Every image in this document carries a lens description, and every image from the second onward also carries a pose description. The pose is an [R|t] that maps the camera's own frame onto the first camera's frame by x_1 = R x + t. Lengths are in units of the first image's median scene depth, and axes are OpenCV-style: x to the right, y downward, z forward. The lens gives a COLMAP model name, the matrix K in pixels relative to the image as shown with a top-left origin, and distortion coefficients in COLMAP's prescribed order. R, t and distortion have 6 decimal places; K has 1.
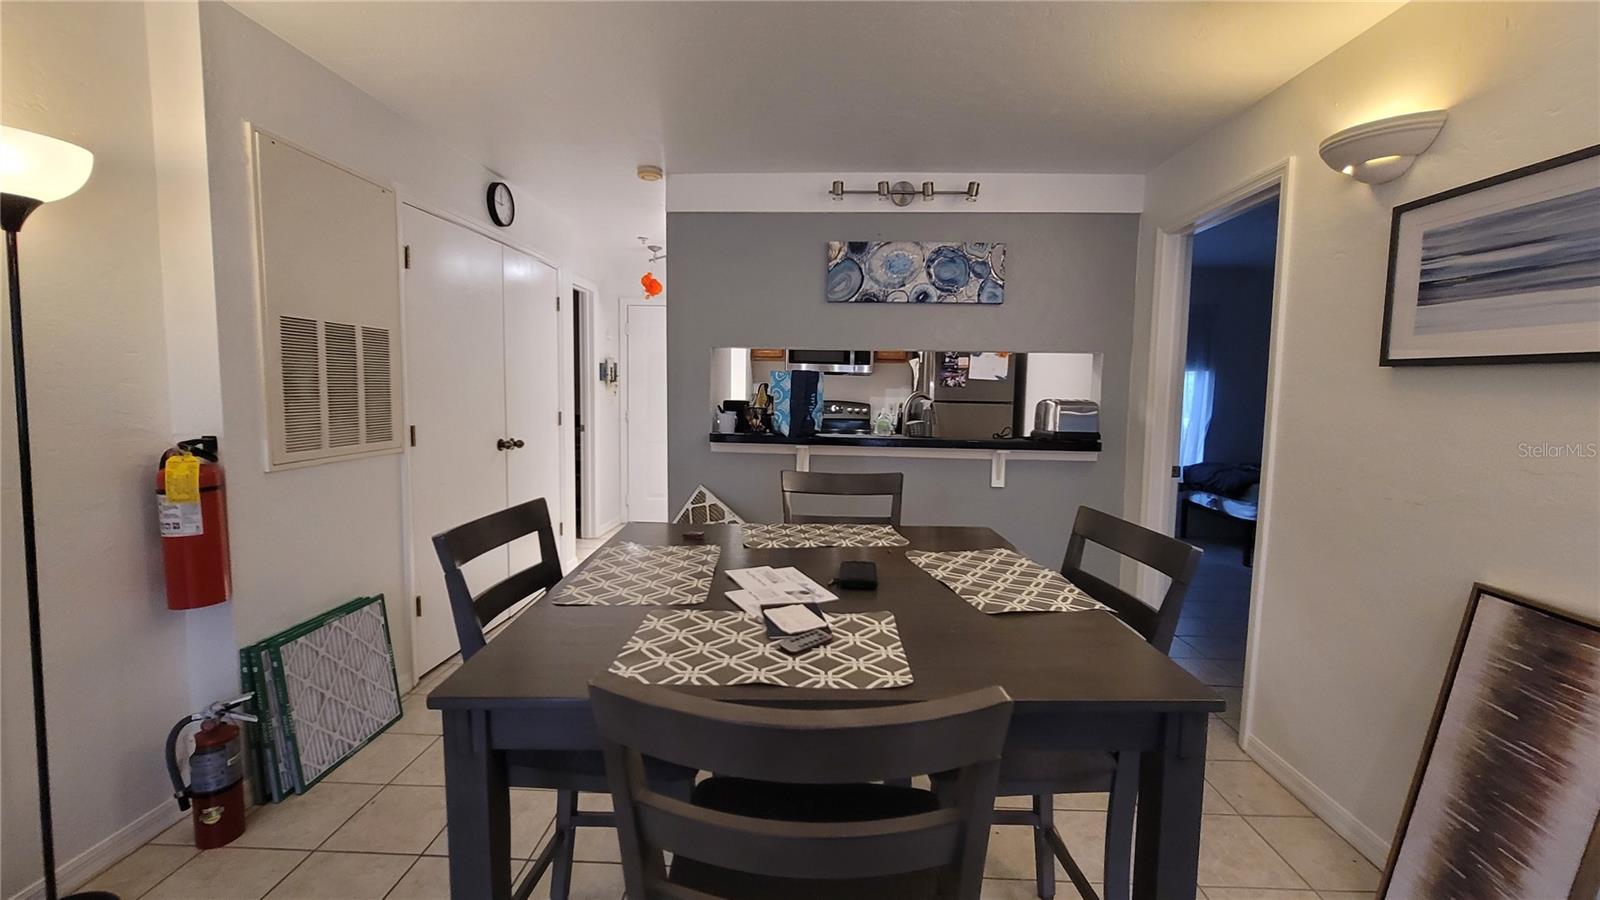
lens RADIAL K [[647.8, 0, 810.6], [0, 647.8, 435.0], [0, 0, 1]] dist [-0.003046, -0.000009]
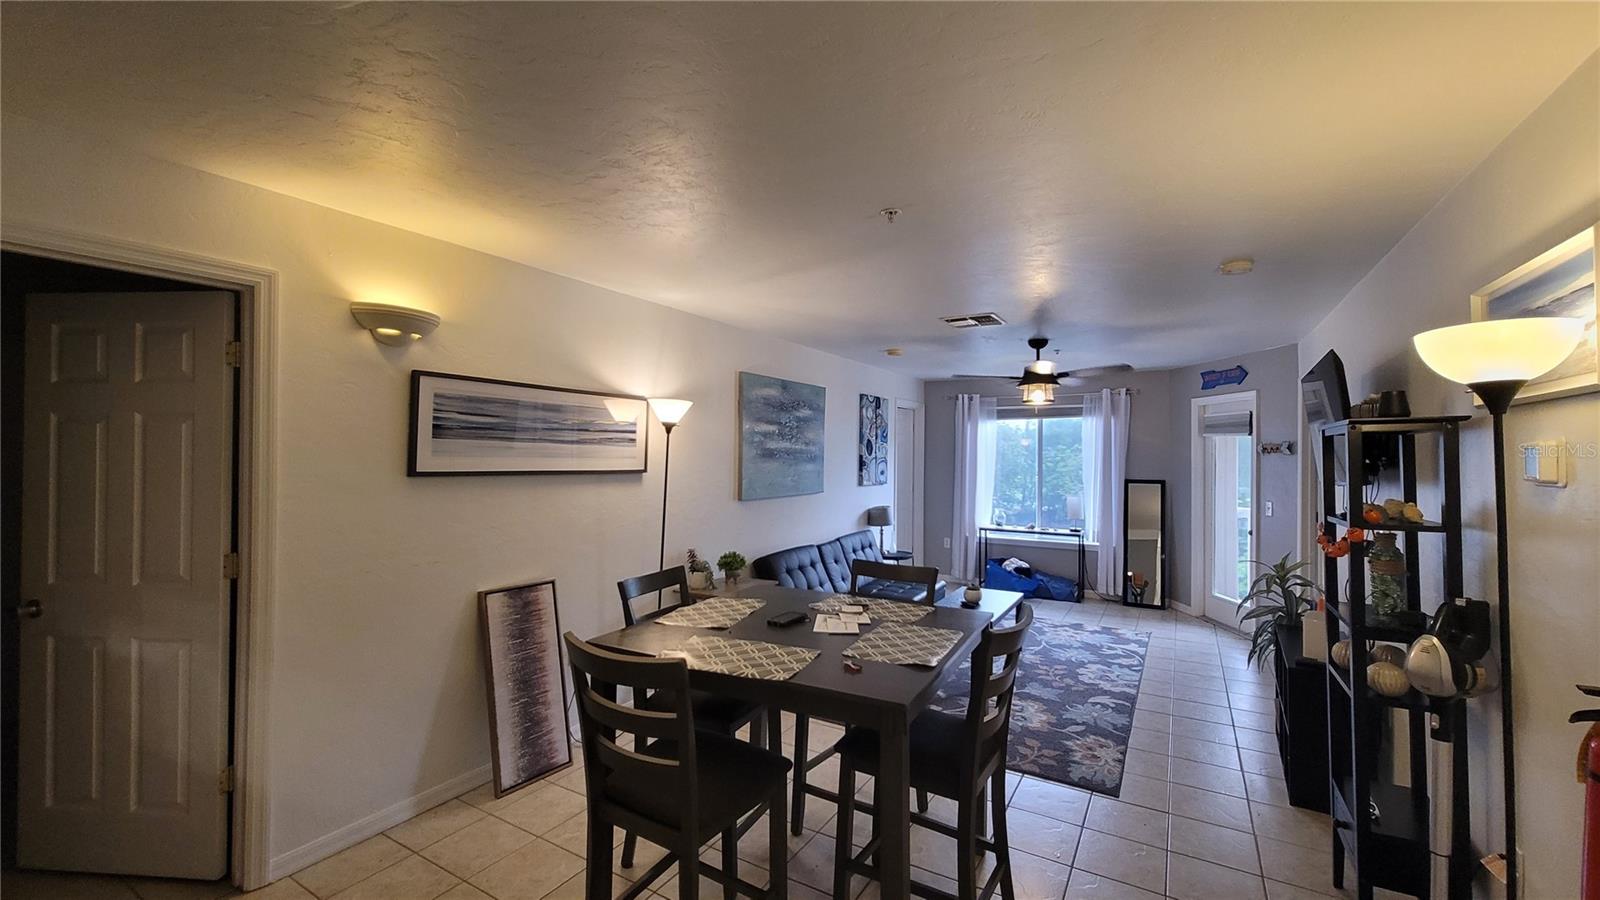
lens RADIAL K [[647.8, 0, 804.0], [0, 647.8, 448.5], [0, 0, 1]] dist [-0.003046, -0.000009]
pose [[-0.878906, -0.025571, 0.476310, -0.610276], [0.010410, 0.997296, 0.072748, -0.283062], [-0.476882, 0.068897, -0.876263, 1.967362]]
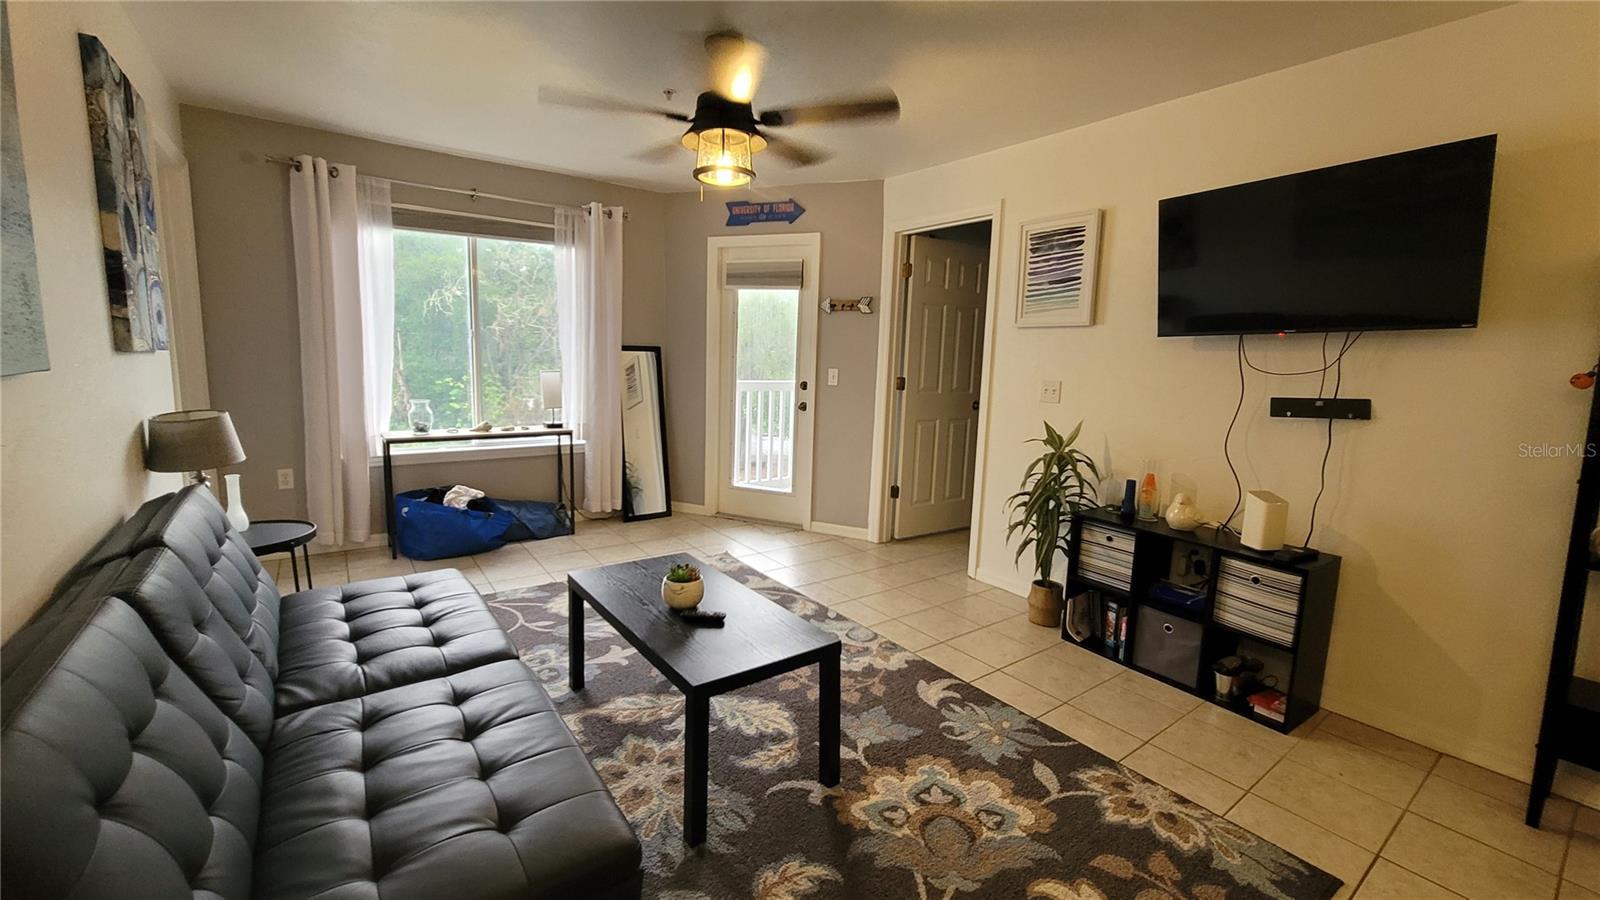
lens RADIAL K [[647.8, 0, 798.0], [0, 647.8, 439.3], [0, 0, 1]] dist [-0.003046, -0.000009]
pose [[-0.780416, 0.036946, -0.624168, -0.110263], [-0.097645, 0.978803, 0.180026, -0.158942], [0.617589, 0.201442, -0.760266, 1.283785]]
